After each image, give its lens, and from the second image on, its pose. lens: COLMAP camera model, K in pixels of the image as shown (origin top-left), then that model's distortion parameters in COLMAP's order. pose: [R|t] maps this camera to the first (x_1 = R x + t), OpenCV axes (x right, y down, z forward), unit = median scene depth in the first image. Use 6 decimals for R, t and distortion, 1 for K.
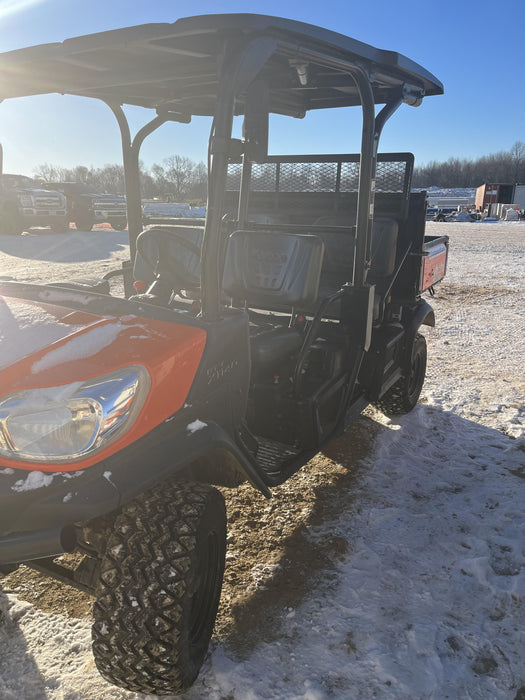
lens RADIAL K [[528.3, 0, 262.5], [0, 528.3, 350.0], [0, 0, 1]] dist [0.078746, -0.112310]
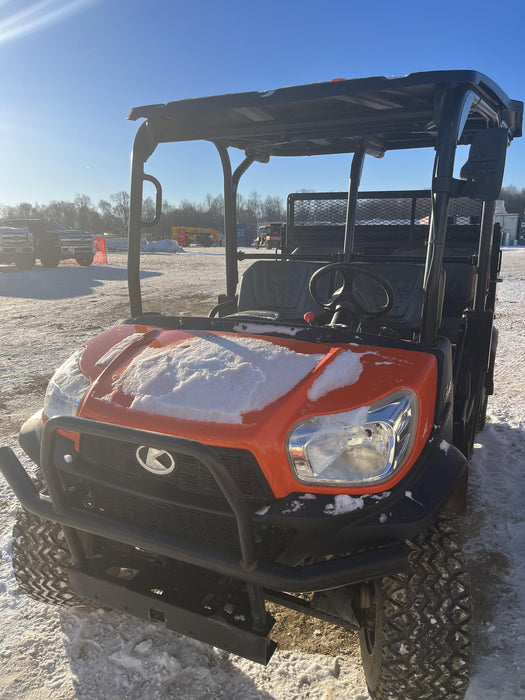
lens RADIAL K [[527.4, 0, 262.3], [0, 527.4, 344.8], [0, 0, 1]] dist [0.083981, -0.125393]
pose [[0.995166, -0.035871, 0.091421, -0.622976], [0.041941, 0.996980, -0.065362, -0.002389], [-0.088800, 0.068880, 0.993665, -0.029039]]
